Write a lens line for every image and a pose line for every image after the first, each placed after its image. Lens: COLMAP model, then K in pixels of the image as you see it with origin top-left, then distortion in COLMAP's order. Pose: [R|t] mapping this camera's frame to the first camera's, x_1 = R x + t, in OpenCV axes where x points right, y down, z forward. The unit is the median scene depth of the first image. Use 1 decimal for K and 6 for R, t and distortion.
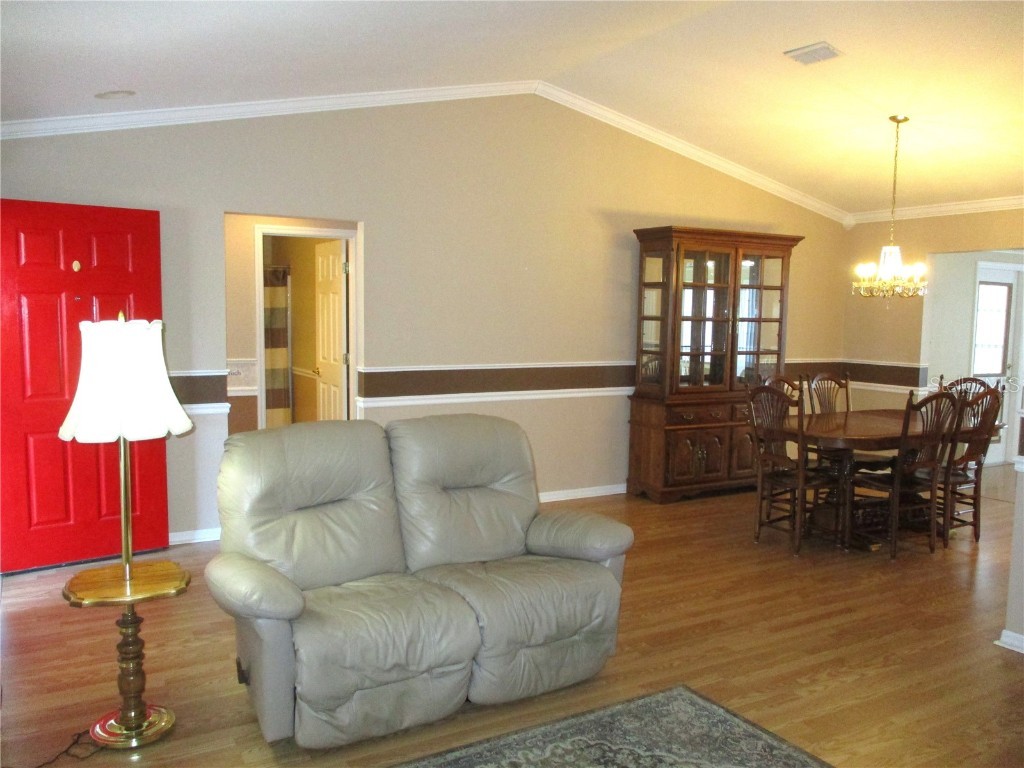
lens RADIAL K [[869.4, 0, 516.8], [0, 869.4, 385.1], [0, 0, 1]] dist [-0.025937, 0.022838]
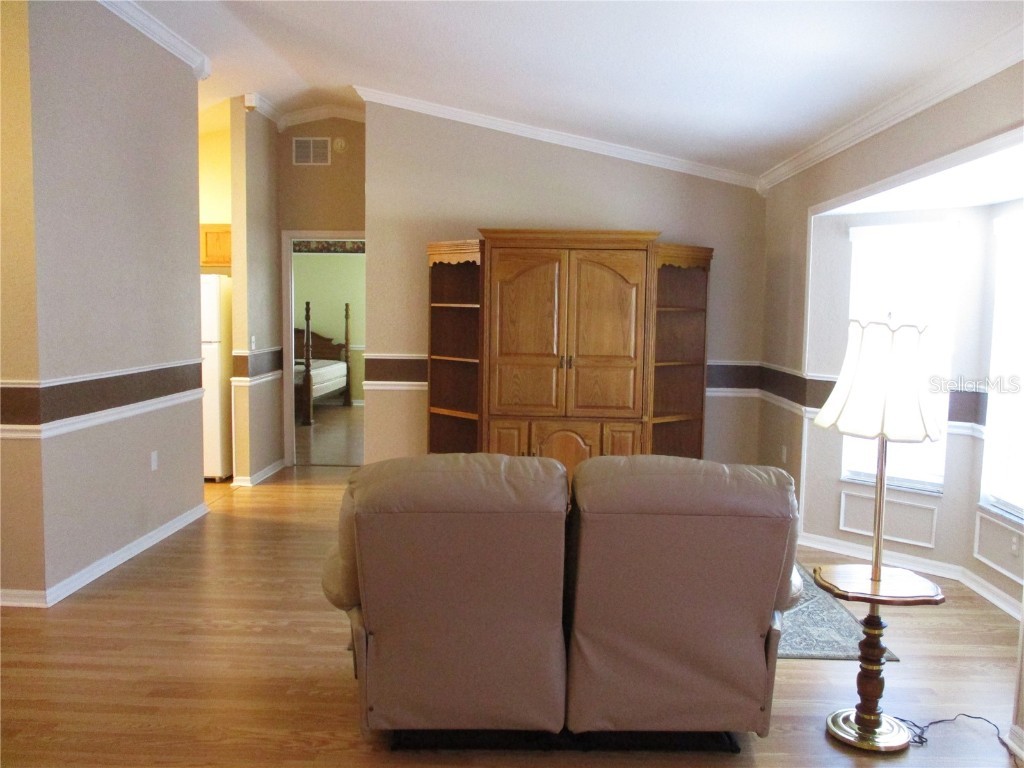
lens RADIAL K [[869.4, 0, 501.1], [0, 869.4, 381.6], [0, 0, 1]] dist [-0.025937, 0.022838]
pose [[-0.838883, -0.077168, 0.538814, -0.308219], [0.018024, 0.985418, 0.169193, -0.093041], [-0.544013, 0.151645, -0.825260, 1.043027]]
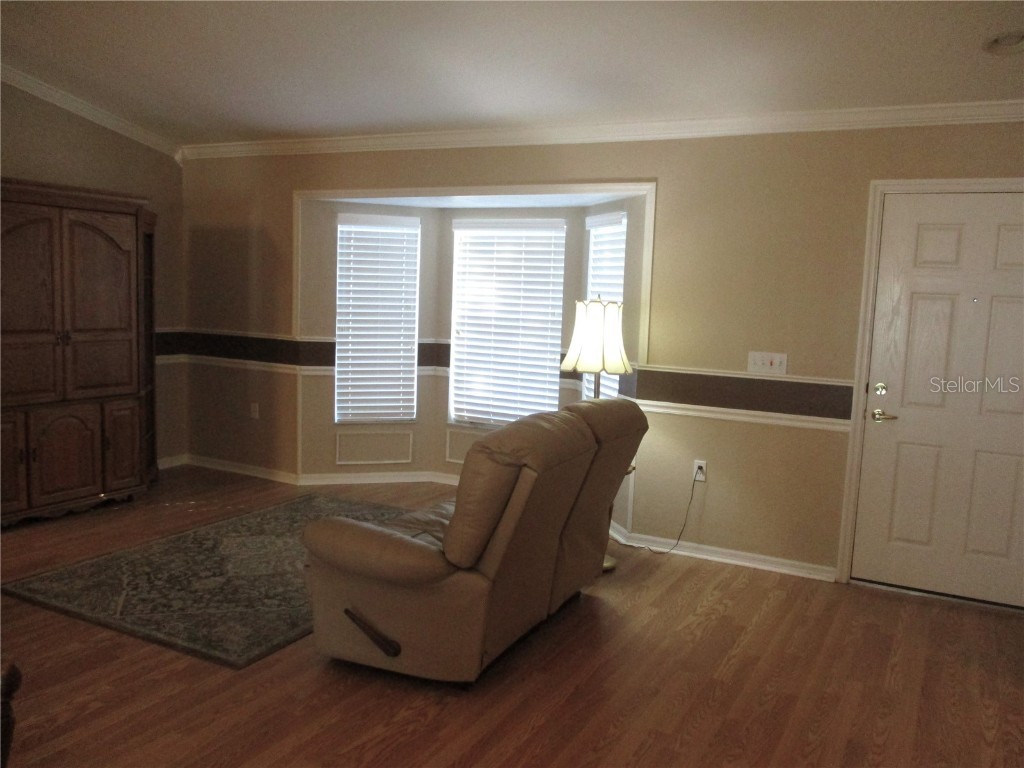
lens RADIAL K [[869.4, 0, 512.7], [0, 869.4, 384.9], [0, 0, 1]] dist [-0.025937, 0.022838]
pose [[-0.855531, 0.010439, -0.517646, 0.255563], [-0.096014, 0.979256, 0.178435, -0.096819], [0.508771, 0.202358, -0.836782, 1.141313]]
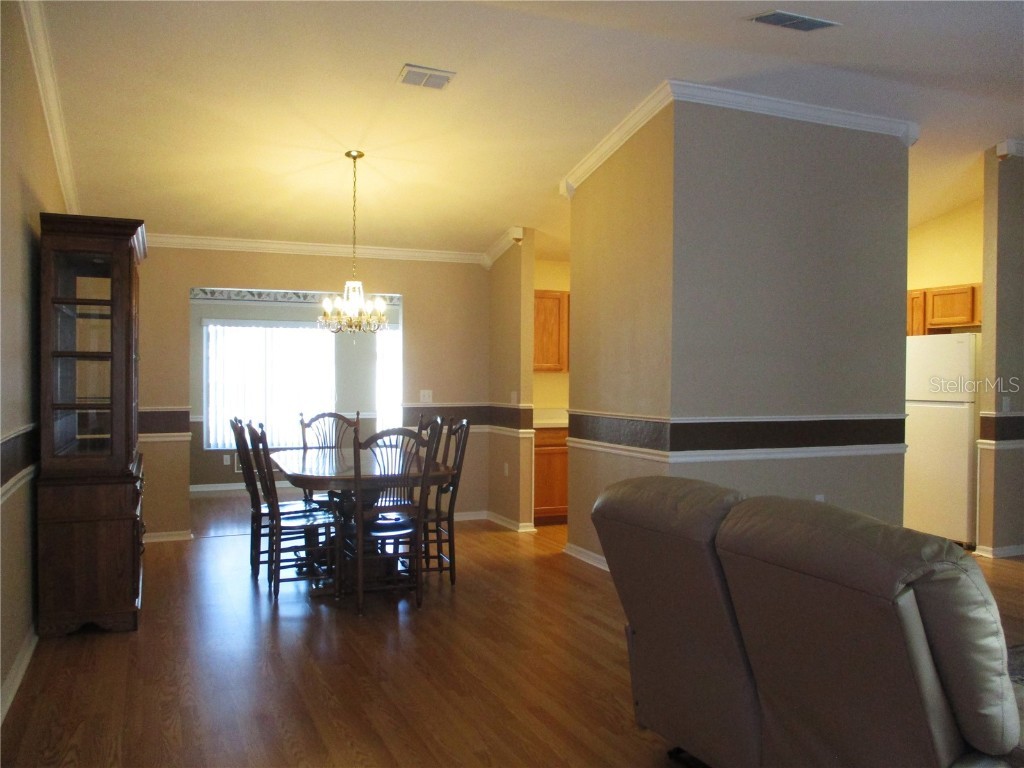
lens RADIAL K [[869.4, 0, 528.8], [0, 869.4, 376.8], [0, 0, 1]] dist [-0.025937, 0.022838]
pose [[0.107637, -0.024665, 0.993884, -0.540444], [0.083174, 0.996411, 0.015720, -0.051845], [-0.990705, 0.080973, 0.109302, 0.710927]]
